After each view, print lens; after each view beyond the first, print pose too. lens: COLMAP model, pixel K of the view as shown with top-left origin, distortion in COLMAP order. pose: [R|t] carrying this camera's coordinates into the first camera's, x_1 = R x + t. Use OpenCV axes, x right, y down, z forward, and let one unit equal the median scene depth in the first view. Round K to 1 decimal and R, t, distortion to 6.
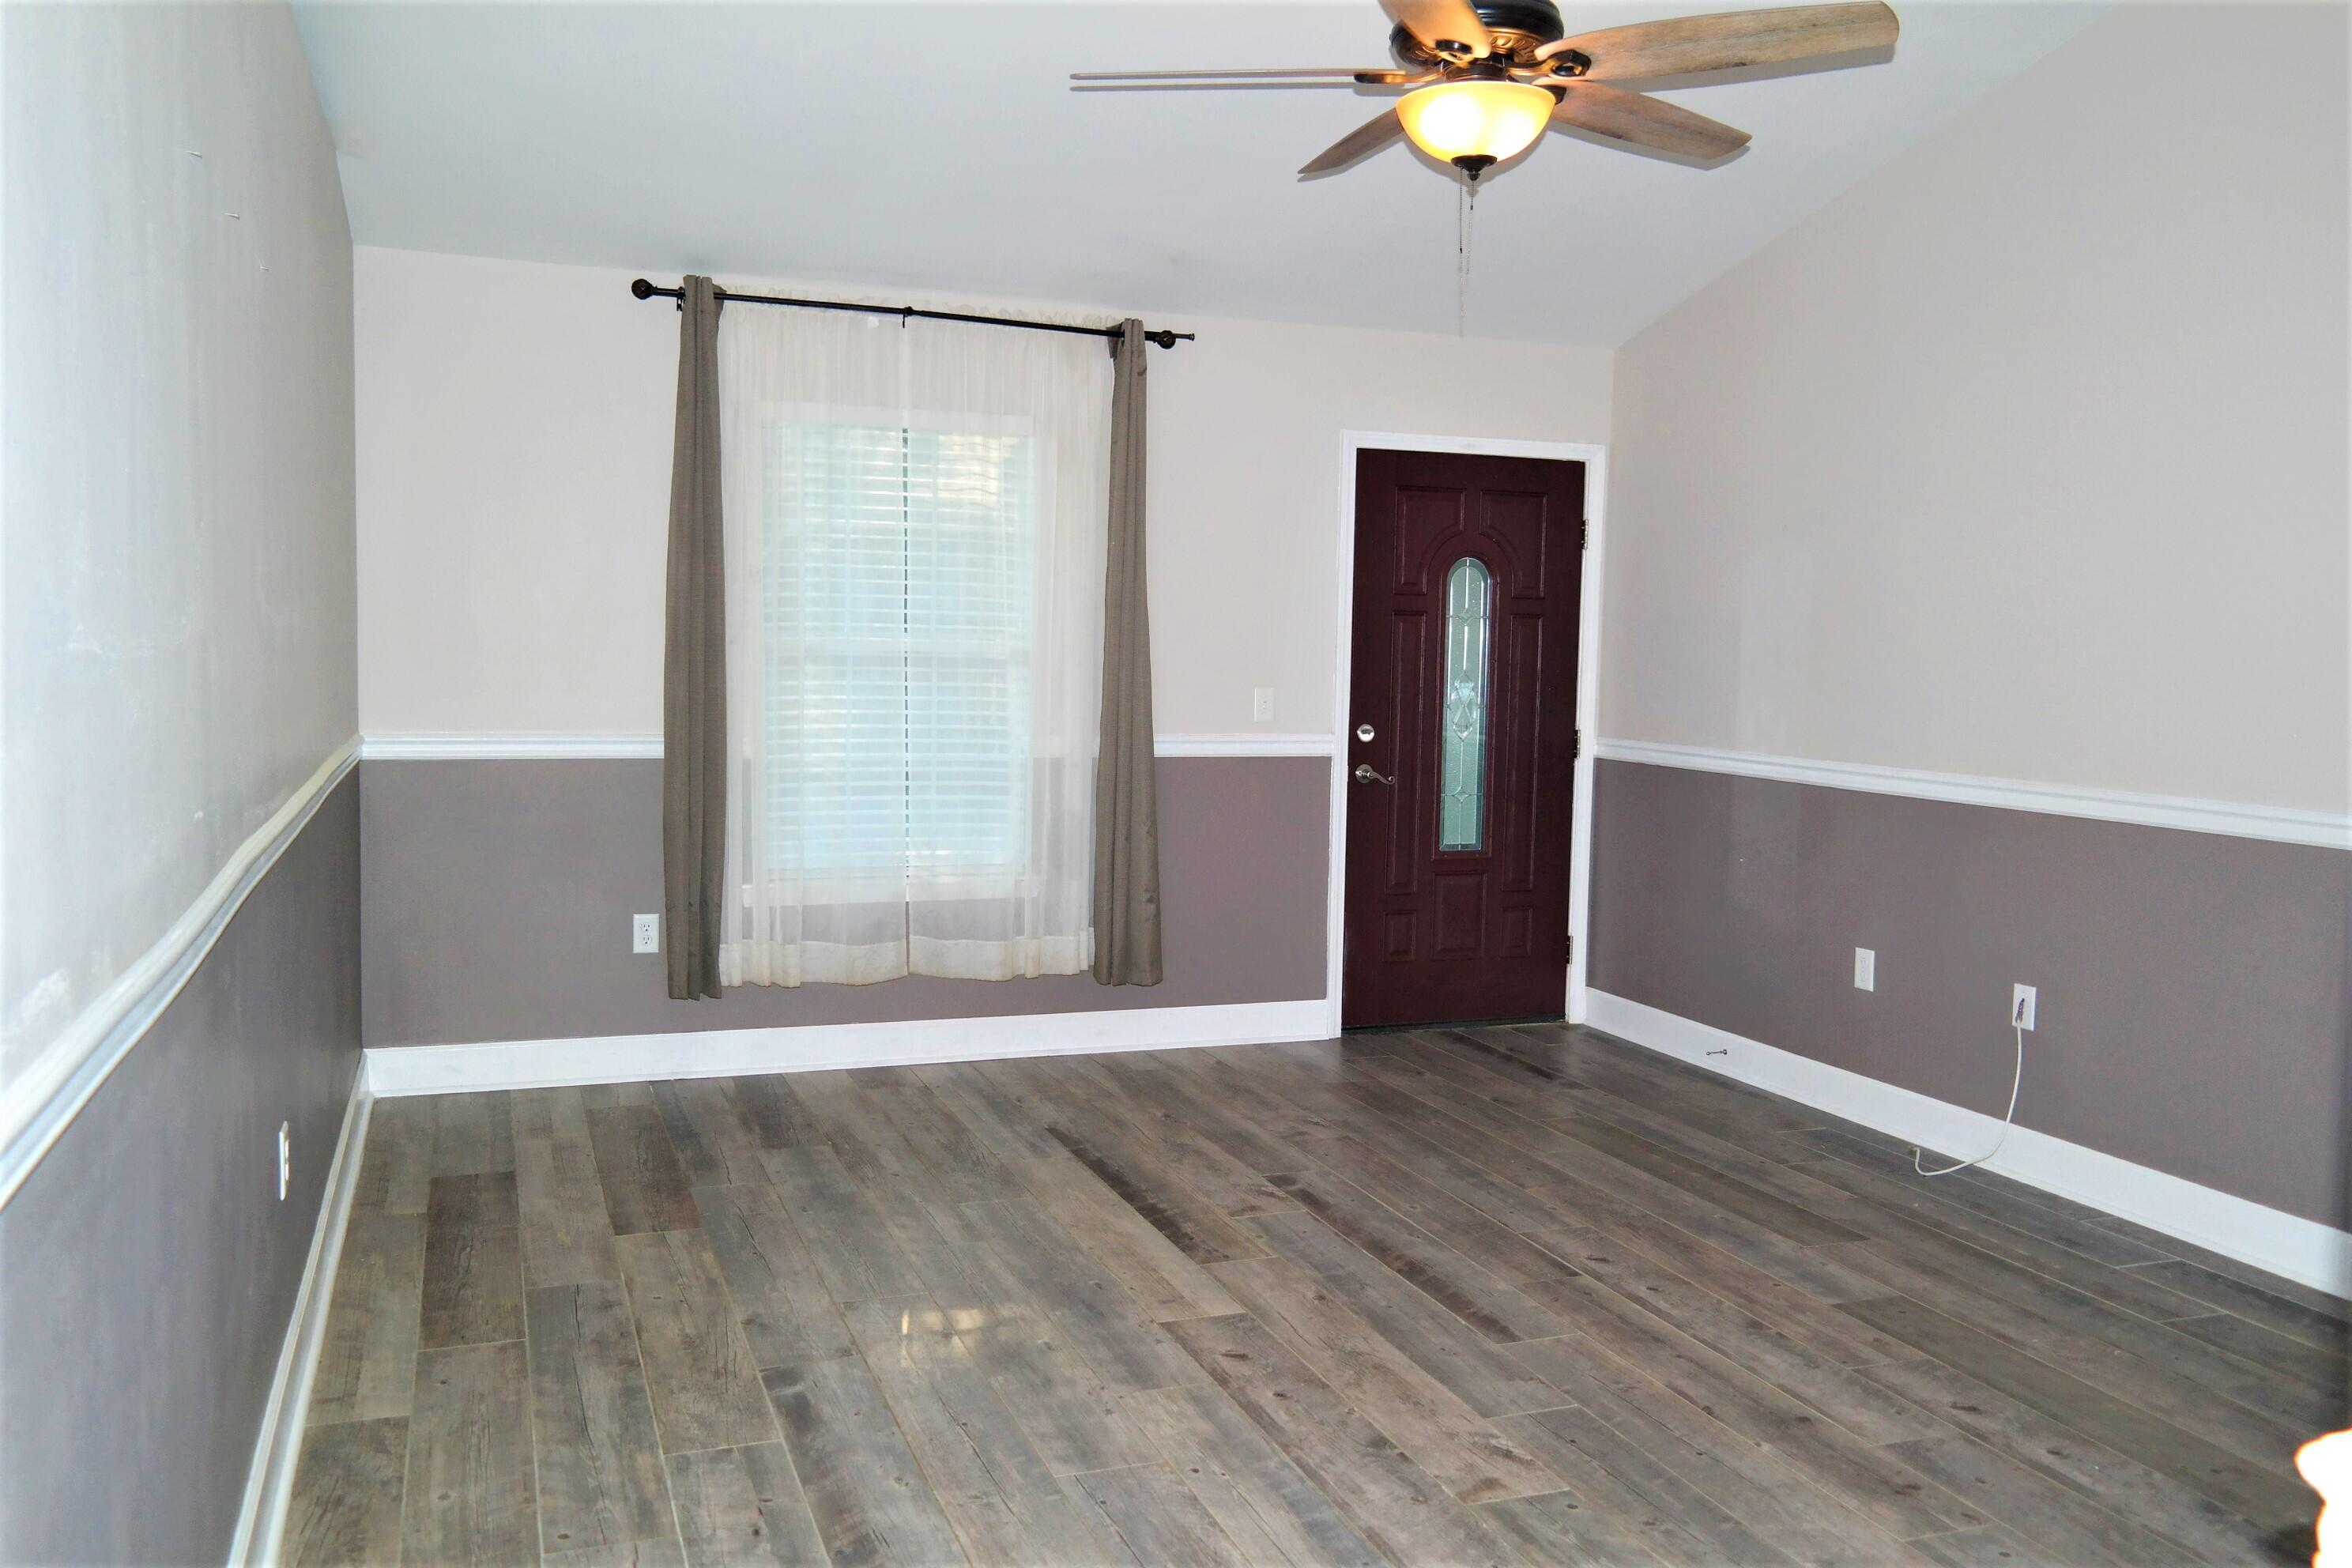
lens RADIAL K [[1876.4, 0, 1157.8], [0, 1876.4, 780.1], [0, 0, 1]] dist [0.015753, -0.005989]
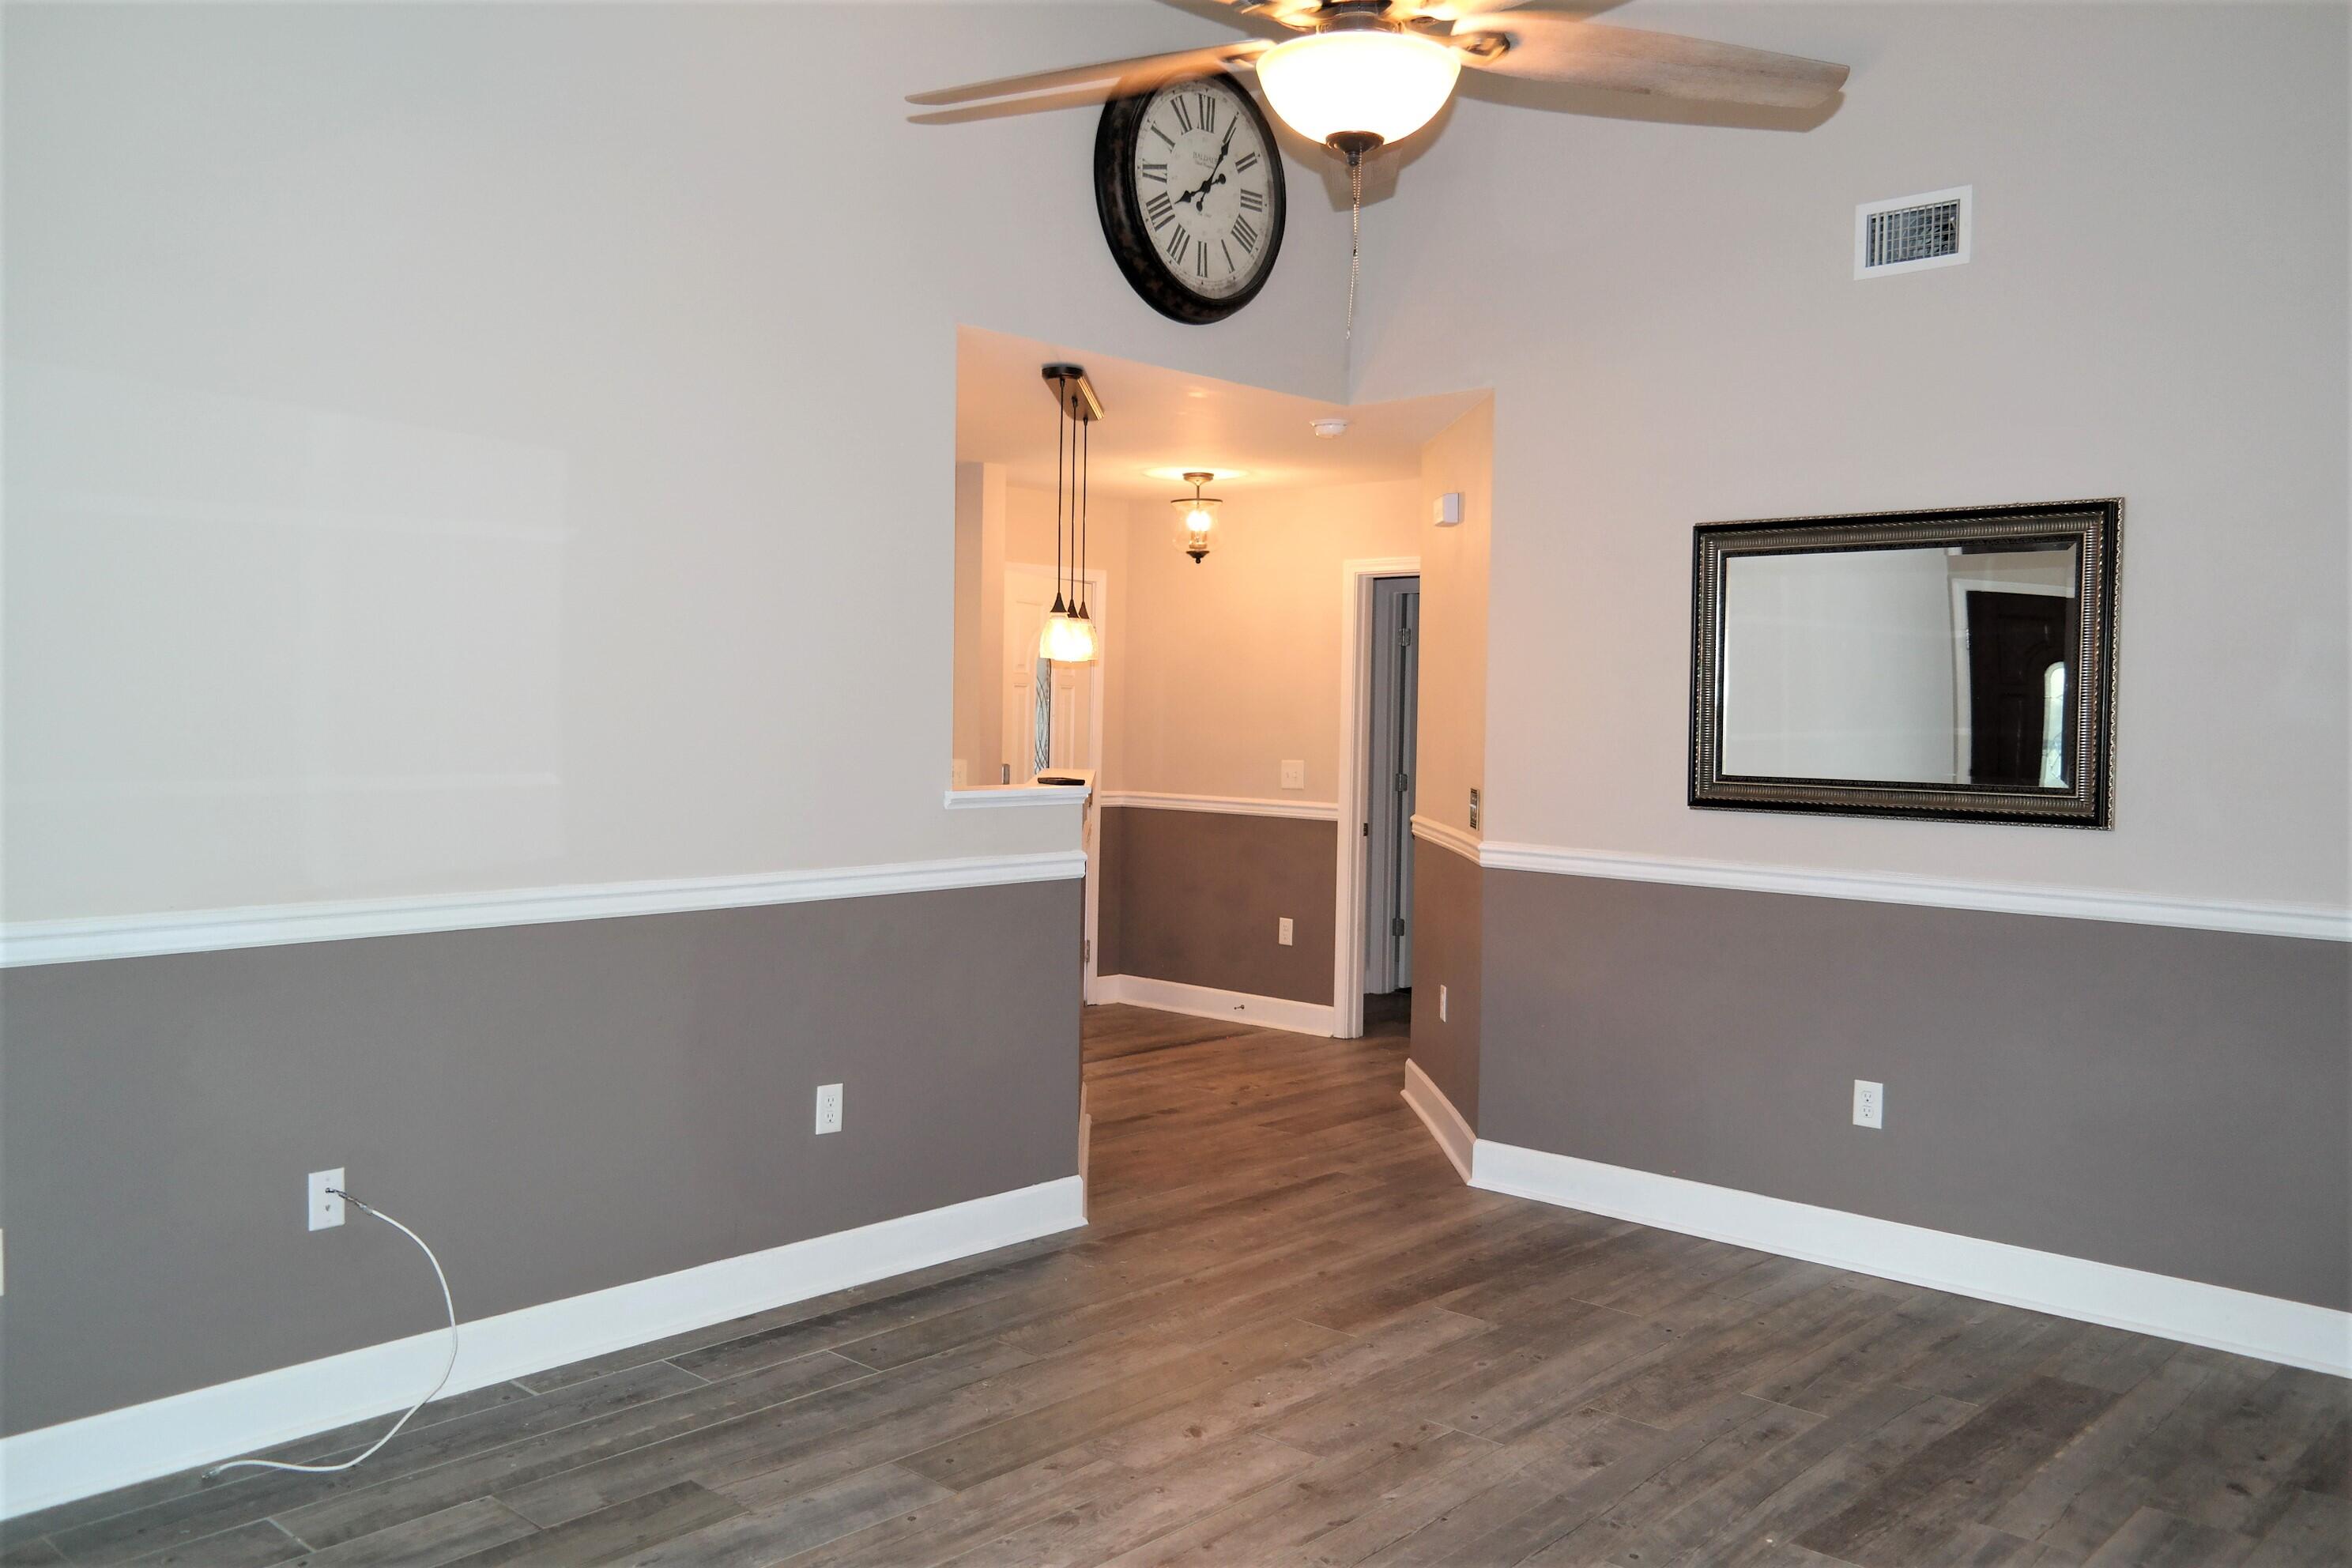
lens RADIAL K [[1876.4, 0, 1188.3], [0, 1876.4, 787.6], [0, 0, 1]] dist [0.015753, -0.005989]
pose [[-0.463587, -0.065381, 0.883636, -0.498558], [0.043627, 0.994380, 0.096464, -0.141677], [-0.884977, 0.083270, -0.458129, 1.436792]]
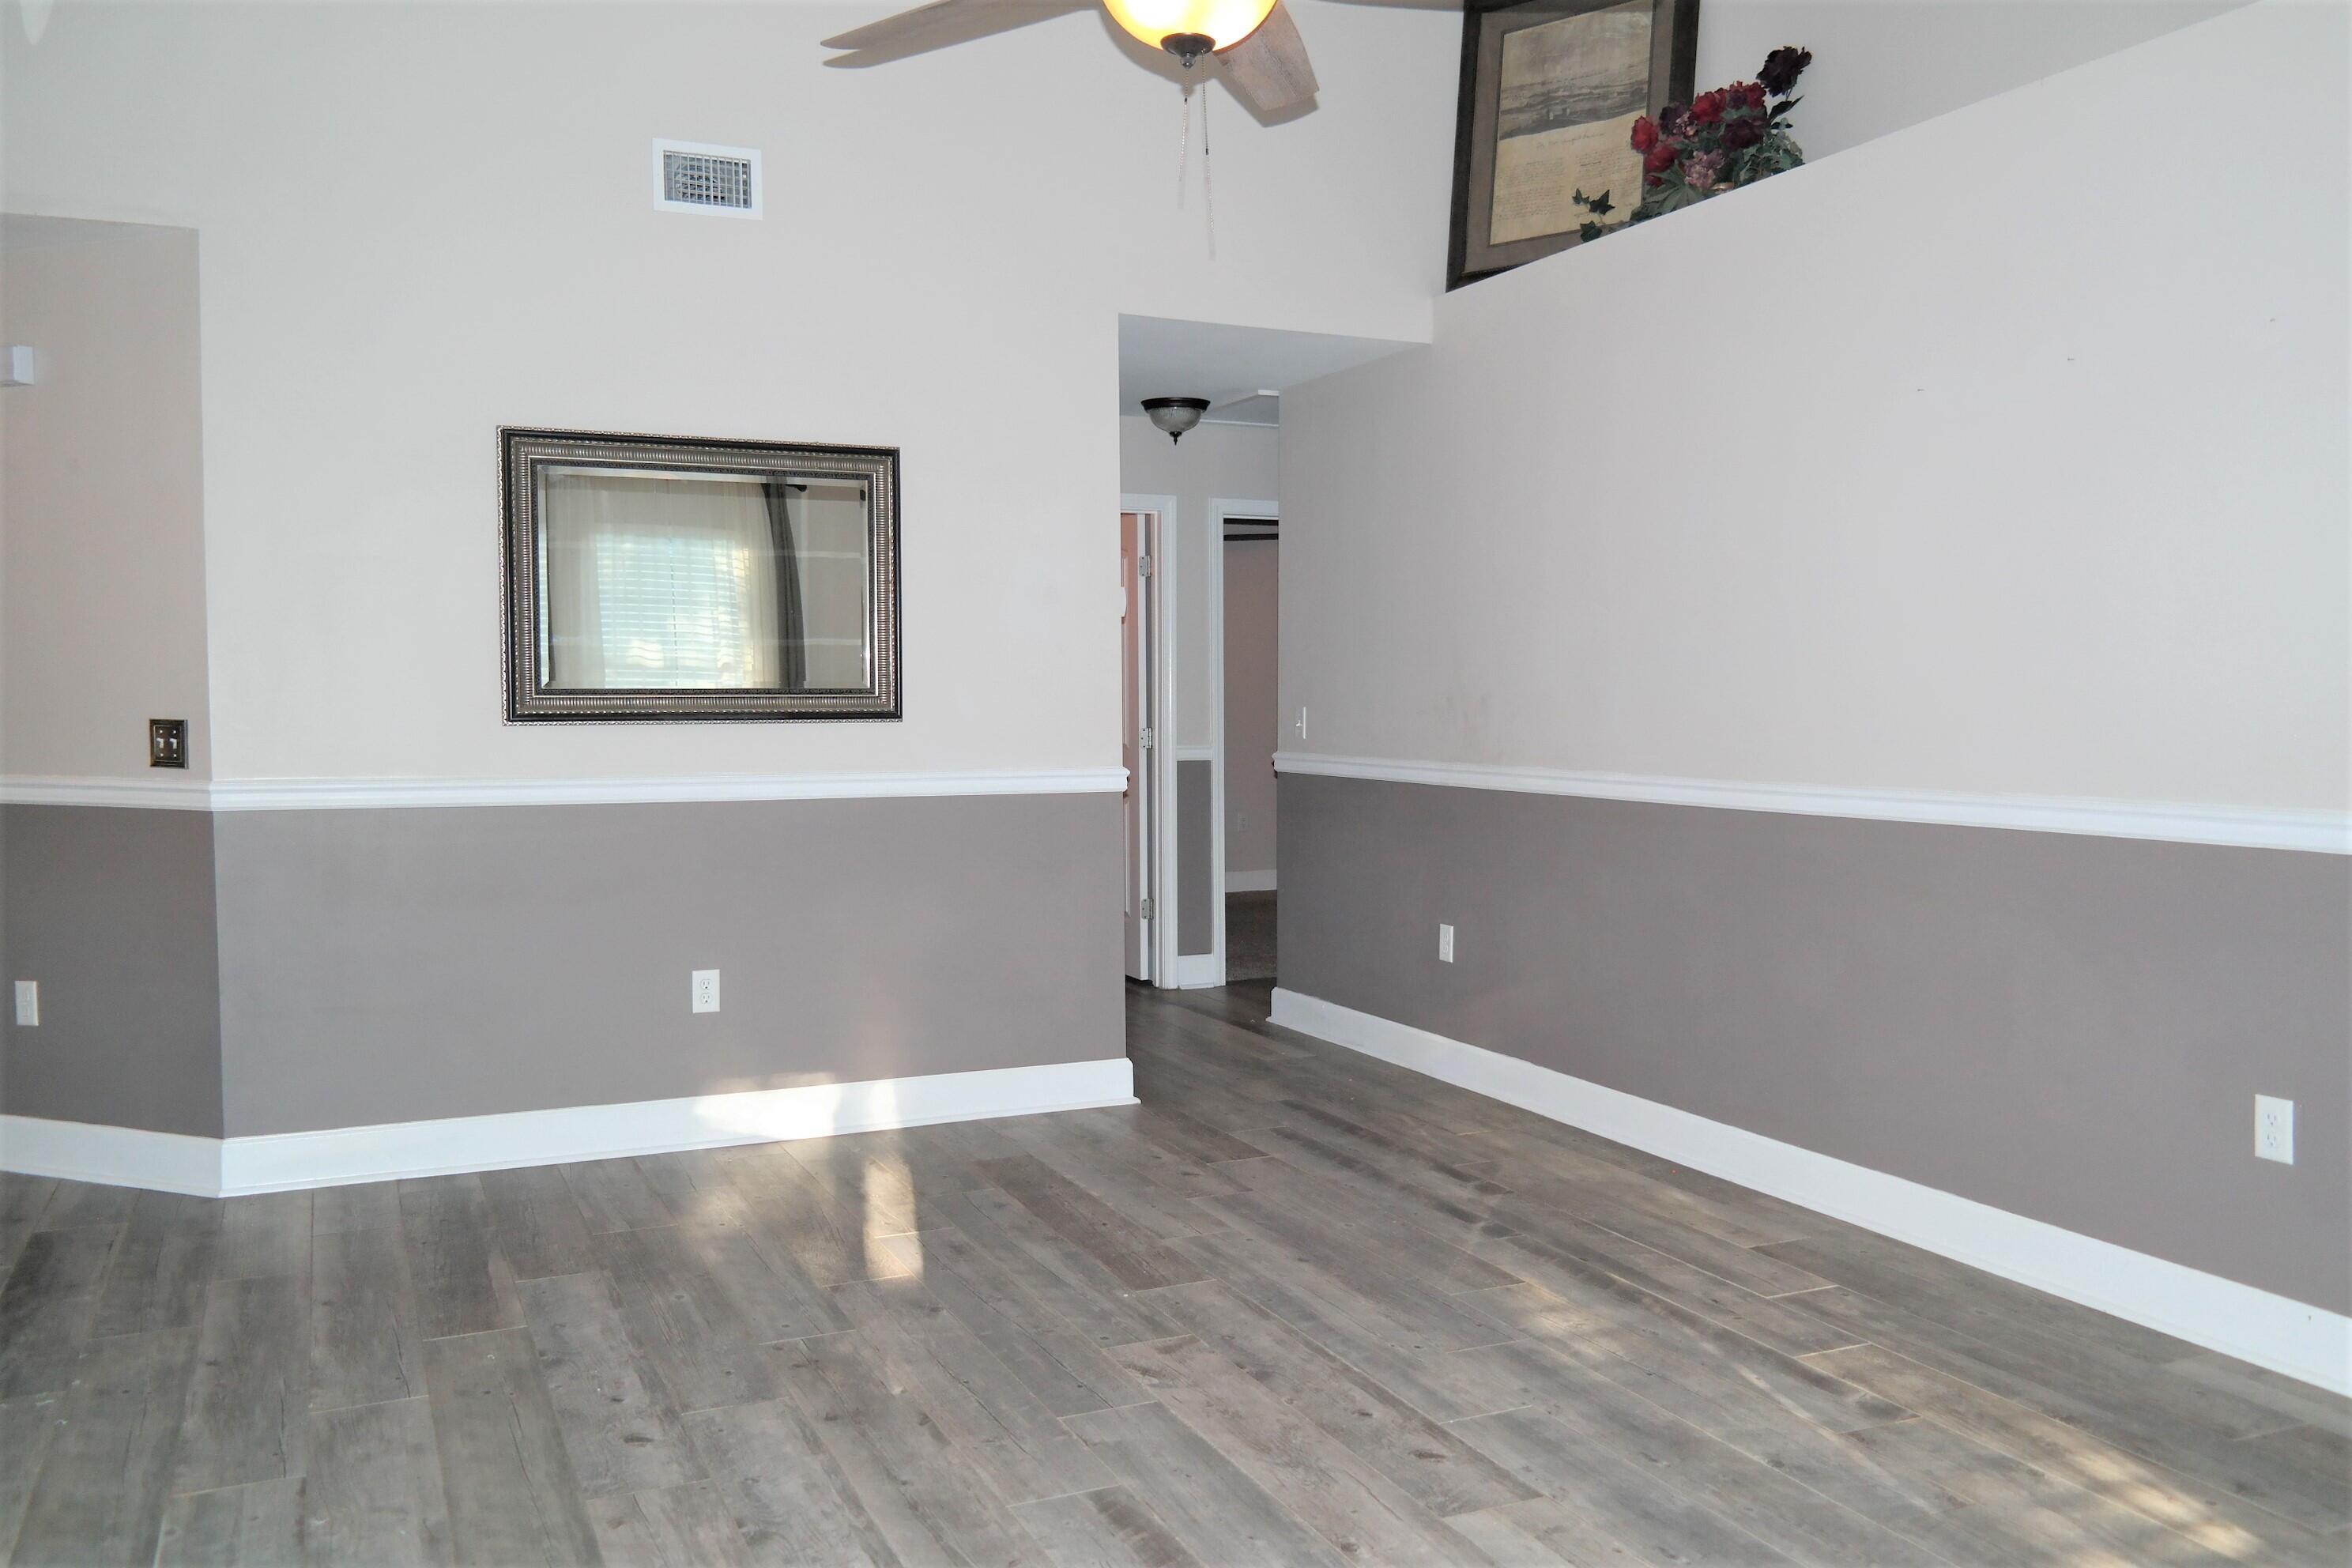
lens RADIAL K [[1876.4, 0, 1173.8], [0, 1876.4, 781.3], [0, 0, 1]] dist [0.015753, -0.005989]
pose [[-0.996639, -0.013522, -0.080792, 0.238587], [-0.023278, 0.992371, 0.121068, -0.106097], [0.078538, 0.122542, -0.989351, 1.855543]]
